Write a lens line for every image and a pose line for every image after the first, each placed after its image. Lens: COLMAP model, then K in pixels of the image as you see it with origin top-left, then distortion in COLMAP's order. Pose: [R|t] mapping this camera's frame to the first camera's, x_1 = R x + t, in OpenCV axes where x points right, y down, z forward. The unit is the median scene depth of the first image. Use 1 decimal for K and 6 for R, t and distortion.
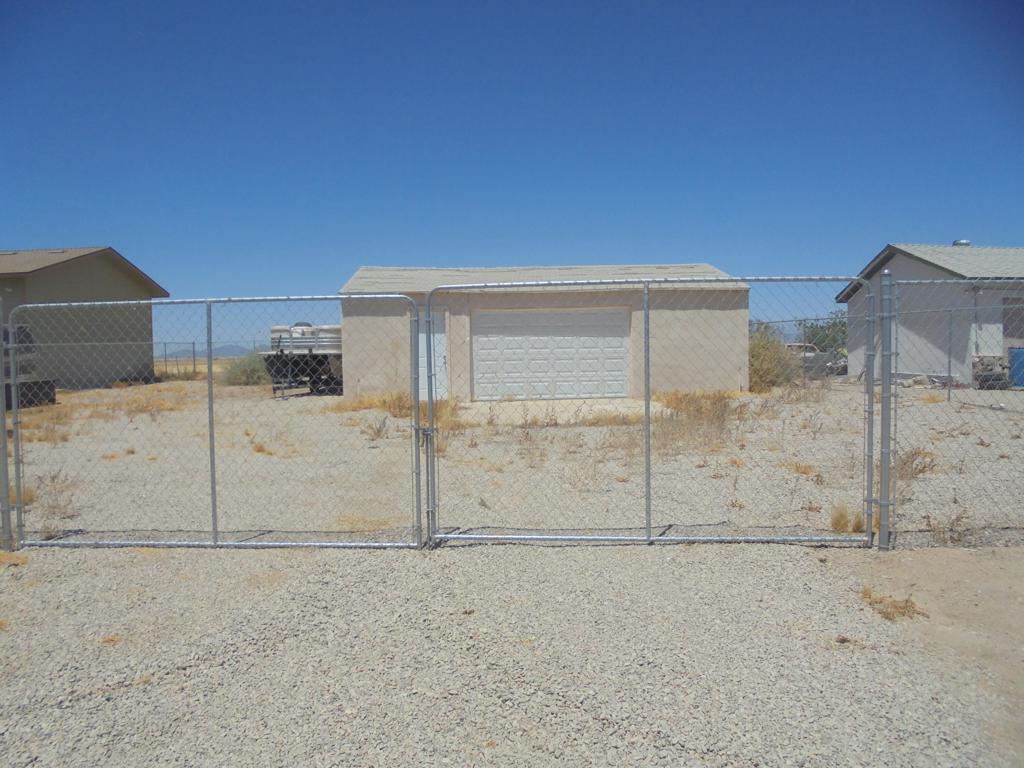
lens RADIAL K [[774.0, 0, 512.0], [0, 774.0, 384.0], [0, 0, 1]] dist [-0.136392, 0.122310]
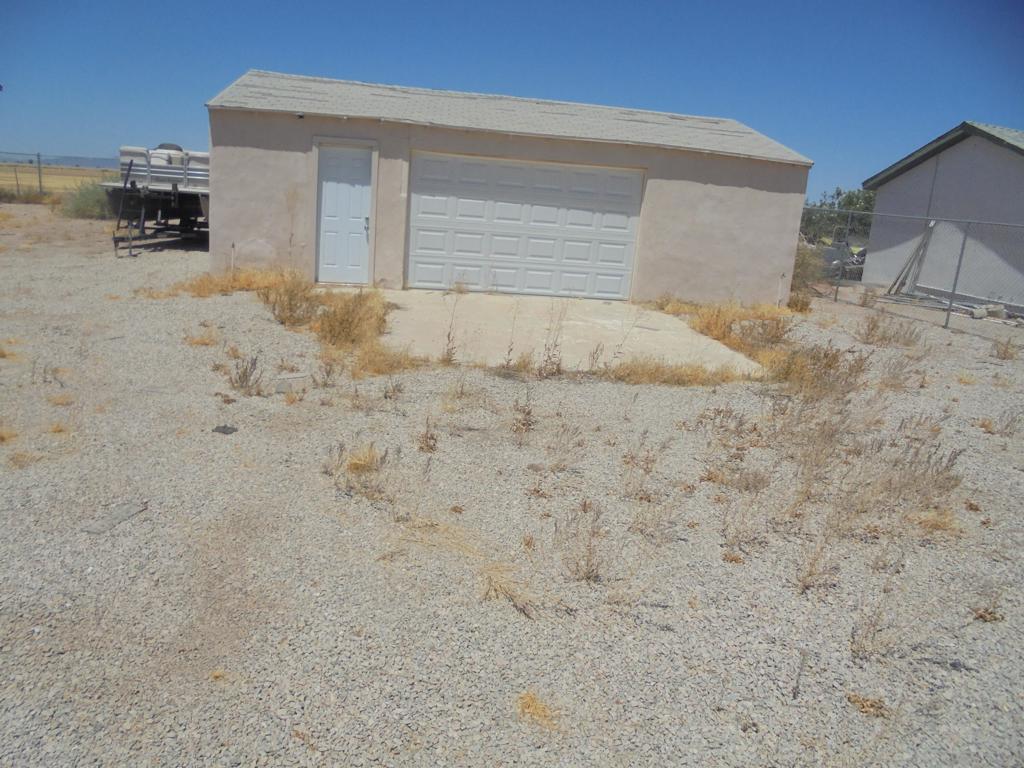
lens RADIAL K [[774.0, 0, 512.0], [0, 774.0, 384.0], [0, 0, 1]] dist [-0.136392, 0.122310]
pose [[0.989445, 0.068673, 0.127607, -0.032721], [-0.092842, 0.976527, 0.194360, -0.031483], [-0.111264, -0.204156, 0.972595, 0.269486]]
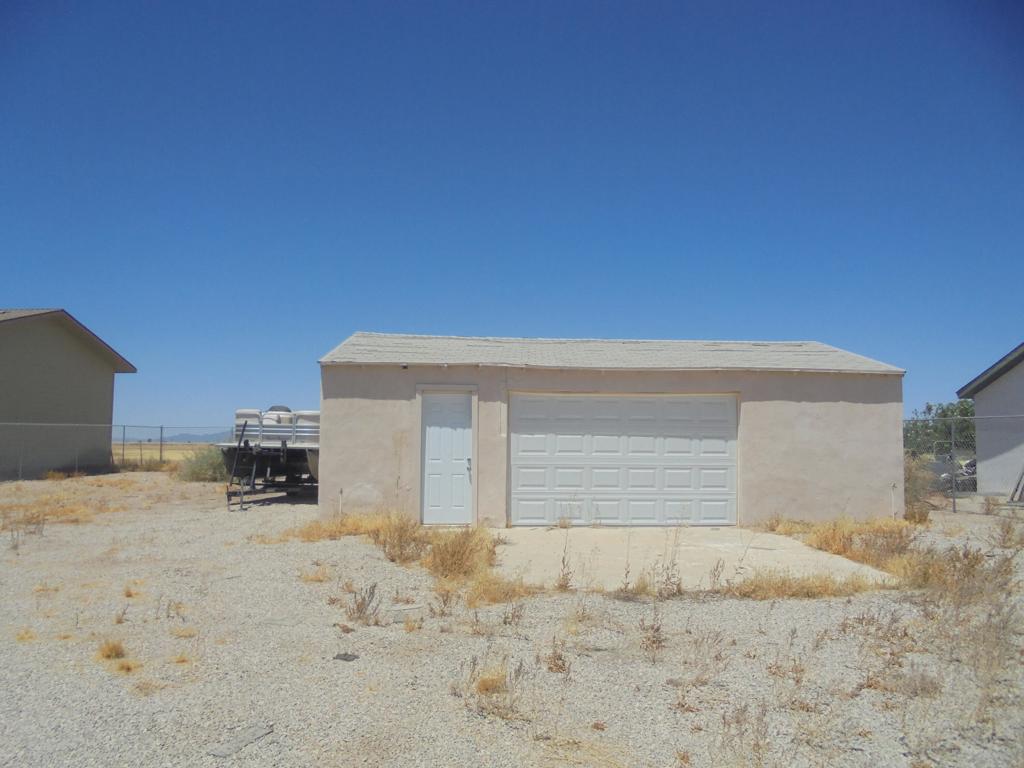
lens RADIAL K [[774.0, 0, 512.0], [0, 774.0, 384.0], [0, 0, 1]] dist [-0.136392, 0.122310]
pose [[0.999649, 0.026232, -0.003685, -0.041888], [-0.026485, 0.992269, -0.121244, -0.017477], [0.000476, 0.121299, 0.992616, 0.269509]]
